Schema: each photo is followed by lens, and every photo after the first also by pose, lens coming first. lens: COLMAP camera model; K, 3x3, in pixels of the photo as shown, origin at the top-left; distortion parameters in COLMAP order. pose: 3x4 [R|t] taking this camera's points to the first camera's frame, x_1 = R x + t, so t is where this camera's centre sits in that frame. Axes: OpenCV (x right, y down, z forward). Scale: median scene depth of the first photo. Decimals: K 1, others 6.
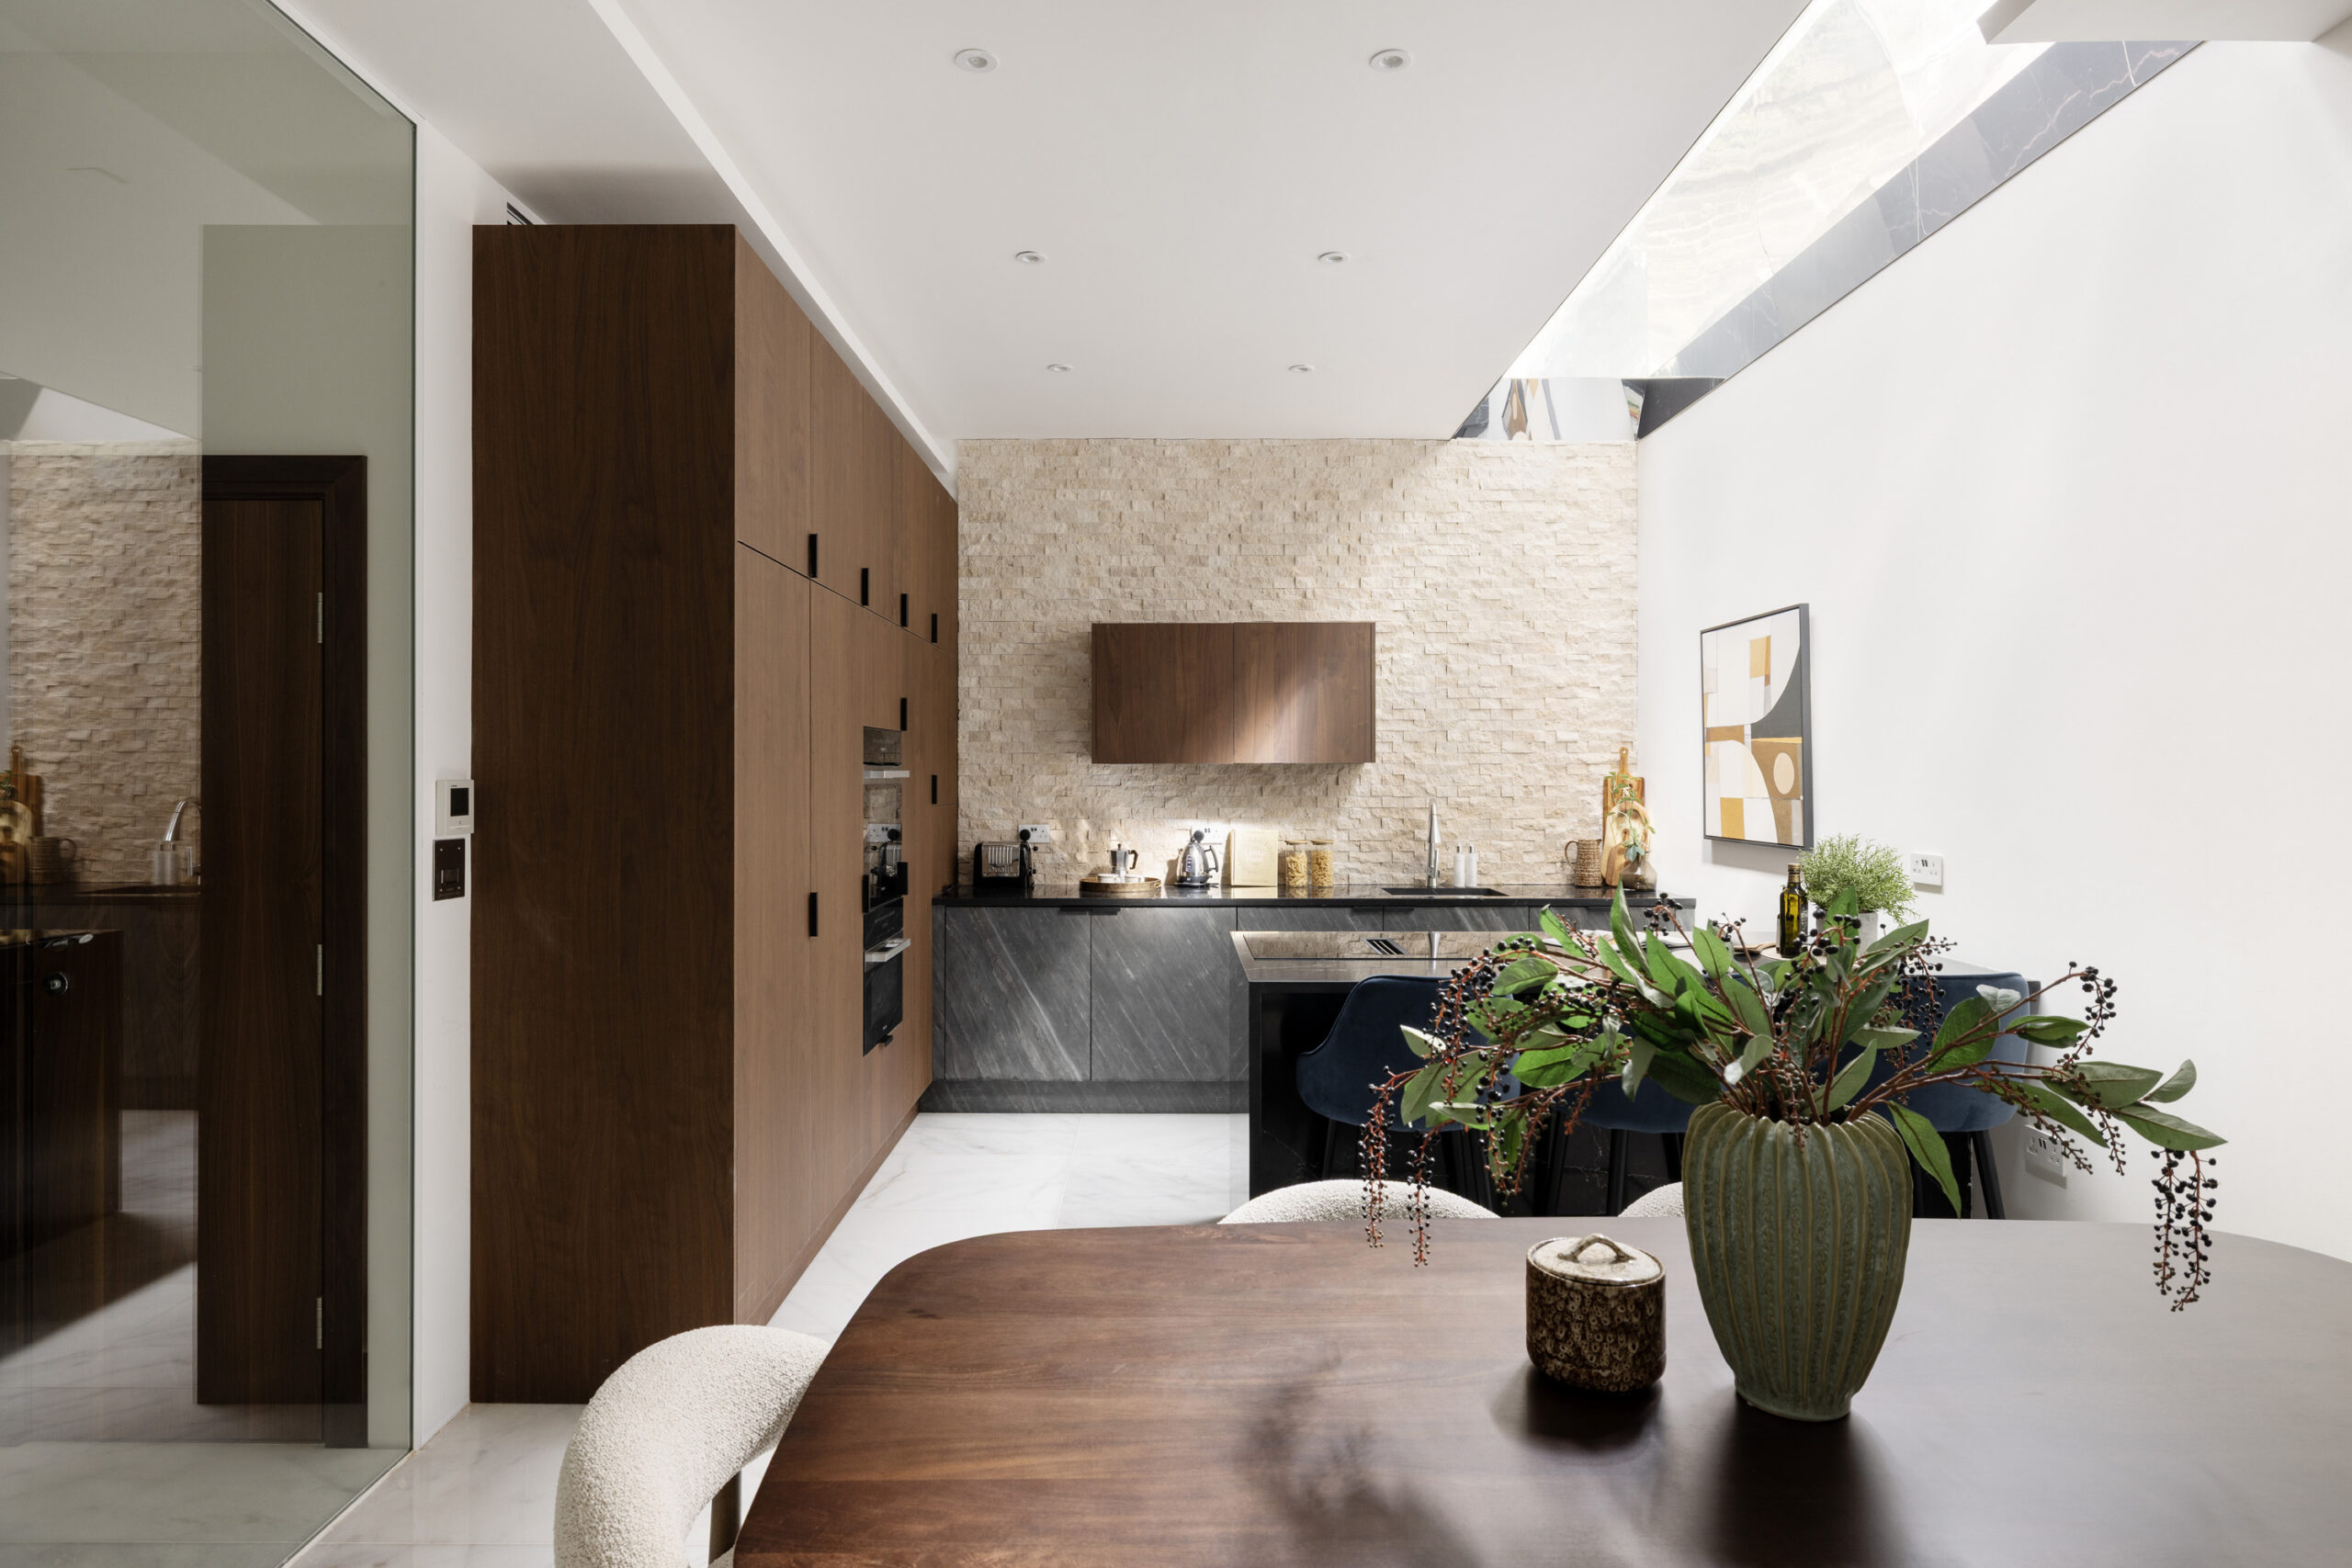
lens RADIAL K [[1326.6, 0, 1166.6], [0, 1326.6, 772.0], [0, 0, 1]] dist [0.000485, -0.000017]
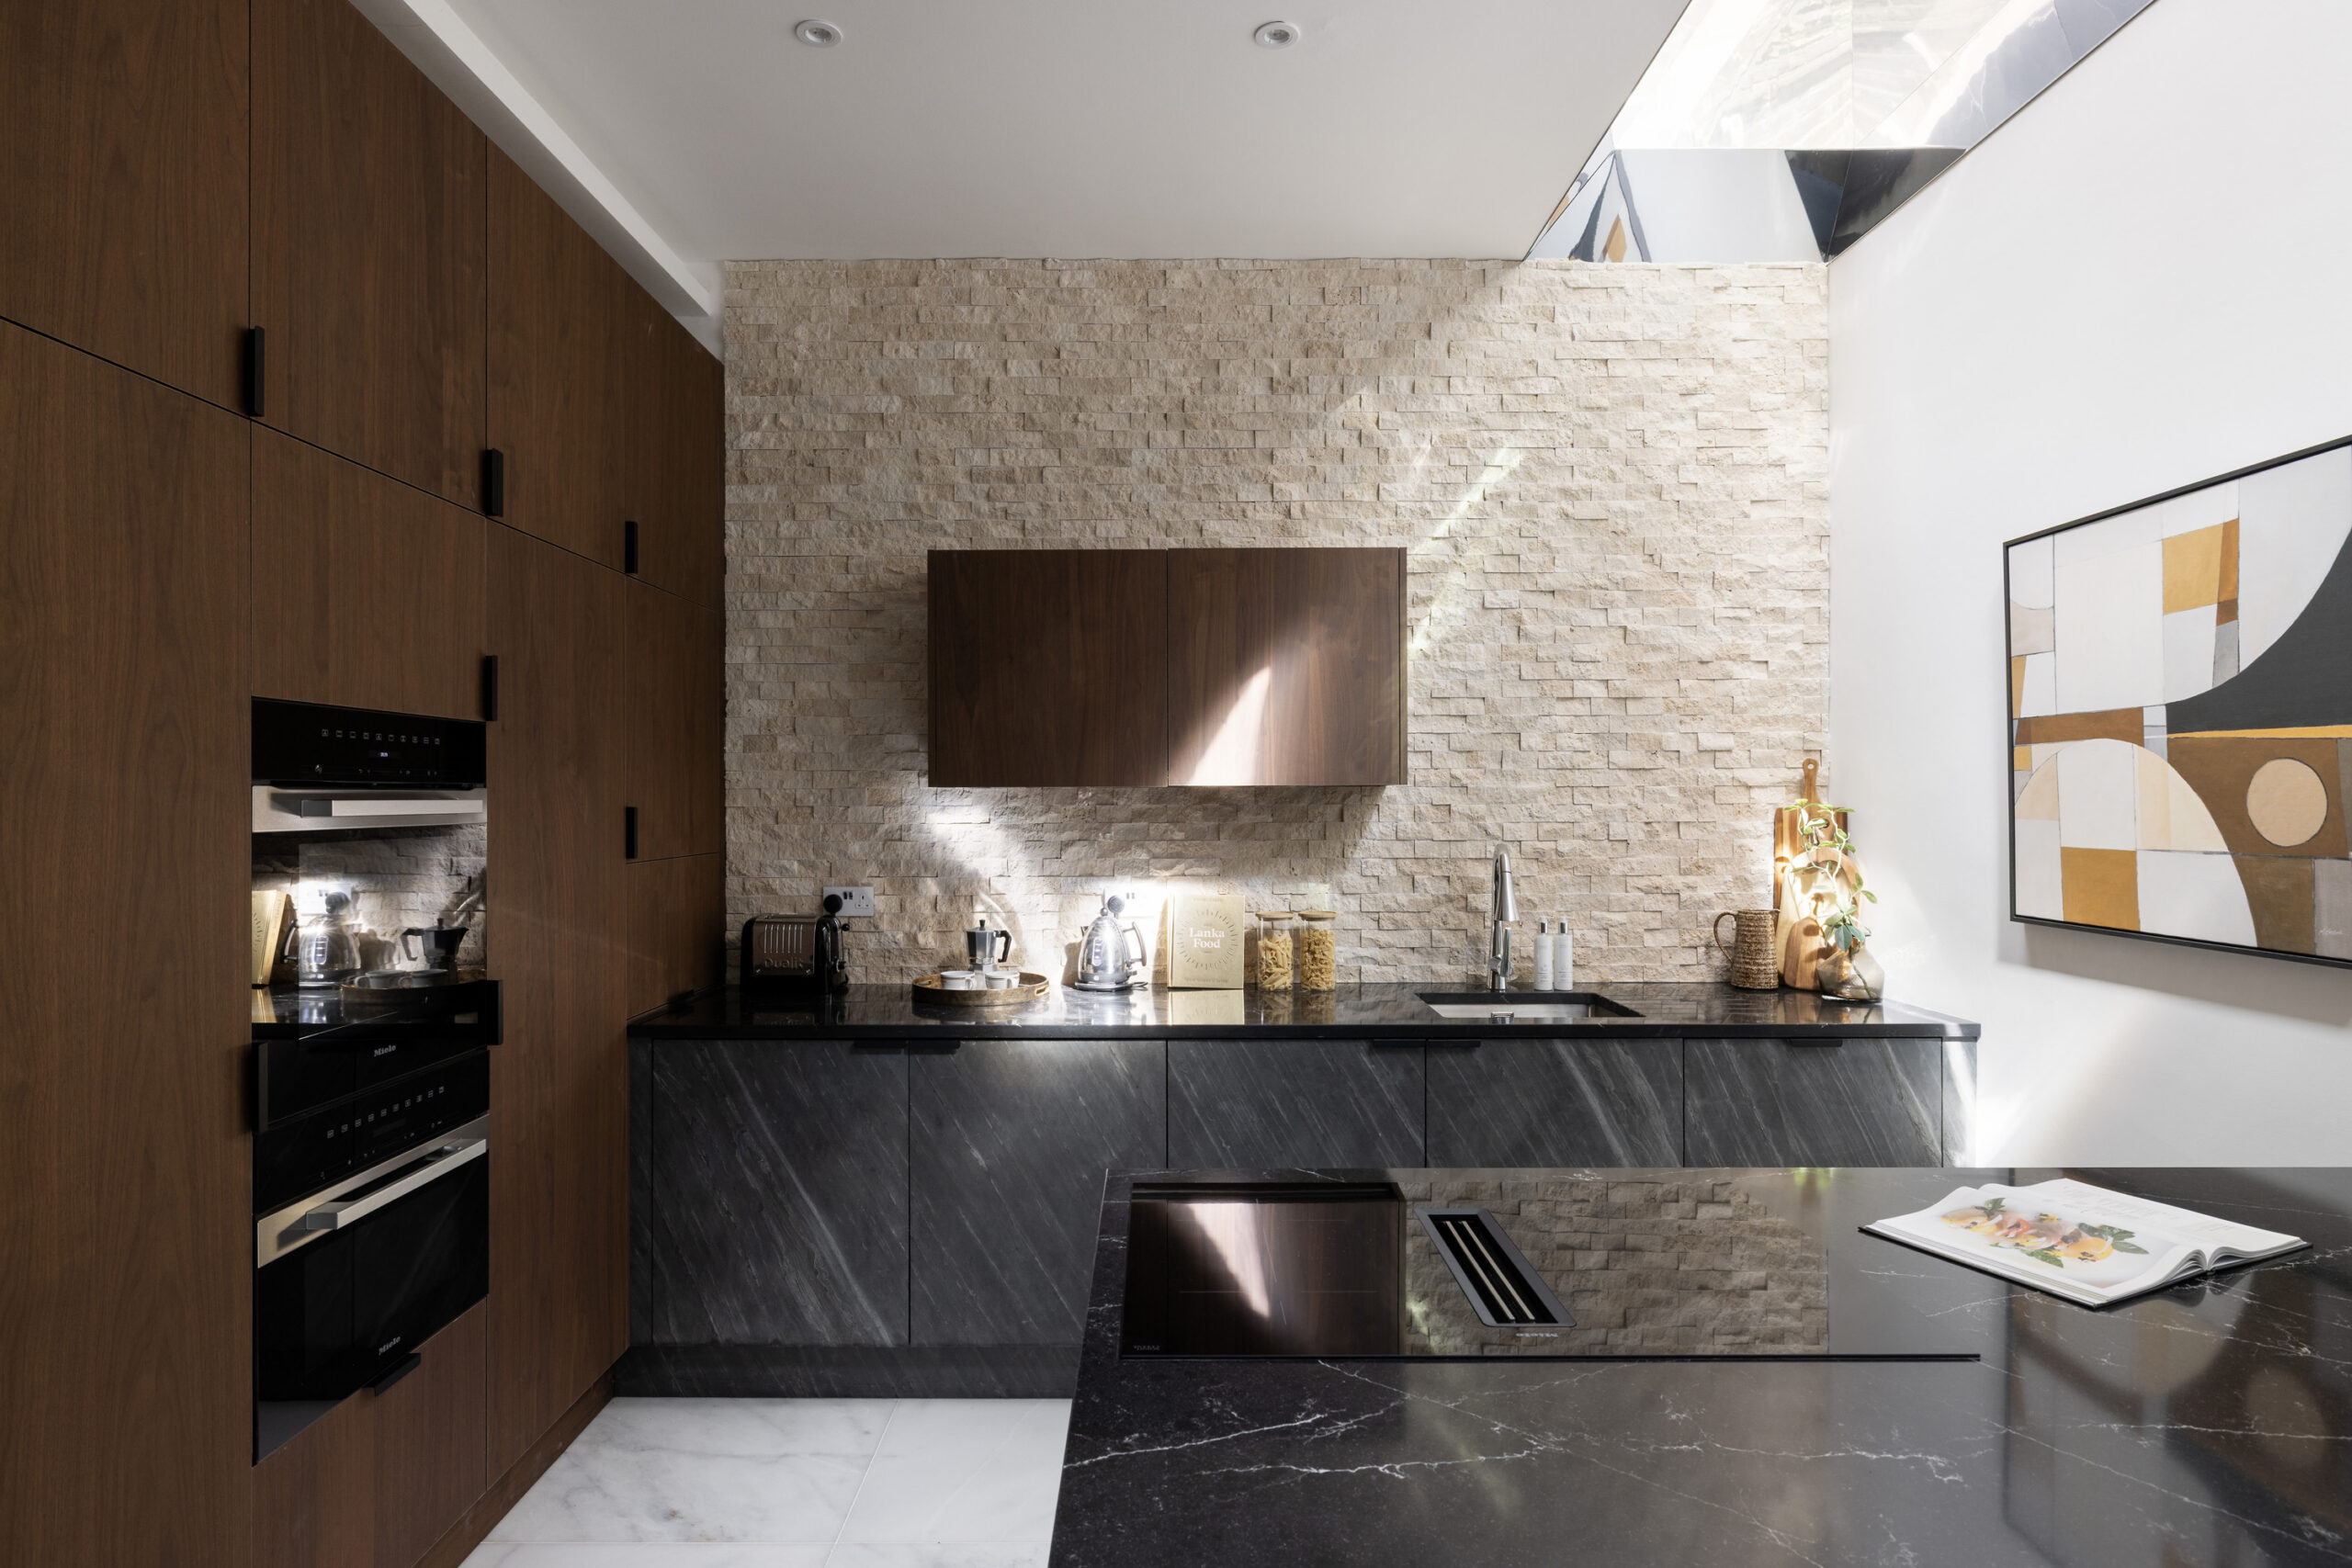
lens RADIAL K [[1267.0, 0, 1164.0], [0, 1267.0, 799.5], [0, 0, 1]] dist [-0.006103, 0.000643]
pose [[0.999995, -0.001870, -0.002474, 0.047873], [0.001871, 0.999998, 0.000442, -0.000817], [0.002473, -0.000447, 0.999997, 0.413974]]
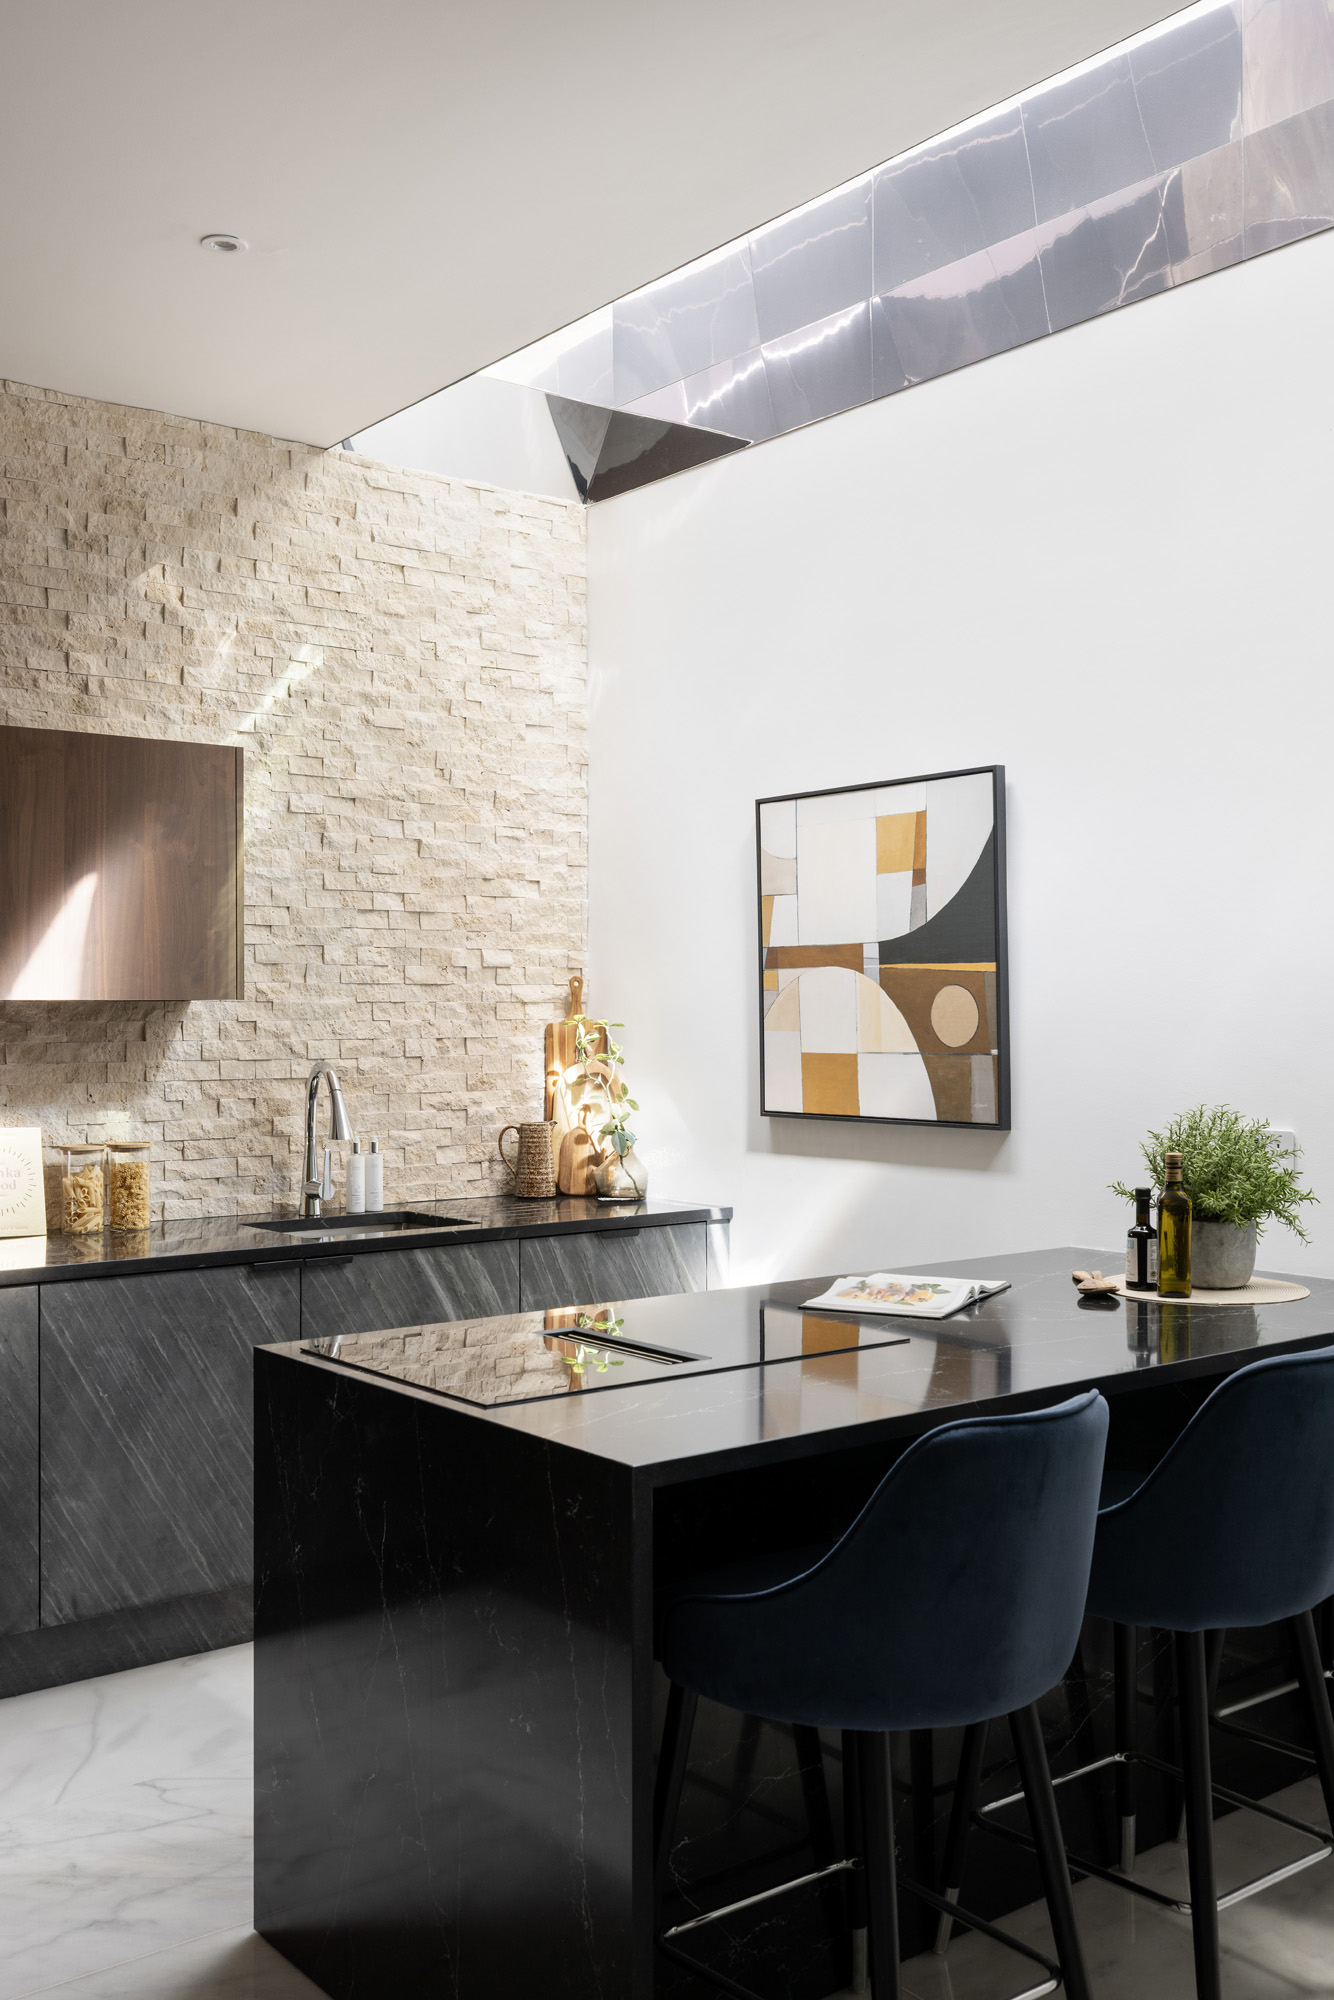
lens RADIAL K [[1860.7, 0, 660.0], [0, 1860.7, 1011.3], [0, 0, 1]] dist [-0.003504, 0.000000]
pose [[0.785414, -0.001625, 0.618969, -0.179618], [0.003546, 0.999992, -0.001873, -0.000100], [-0.618961, 0.003666, 0.785413, 0.266309]]
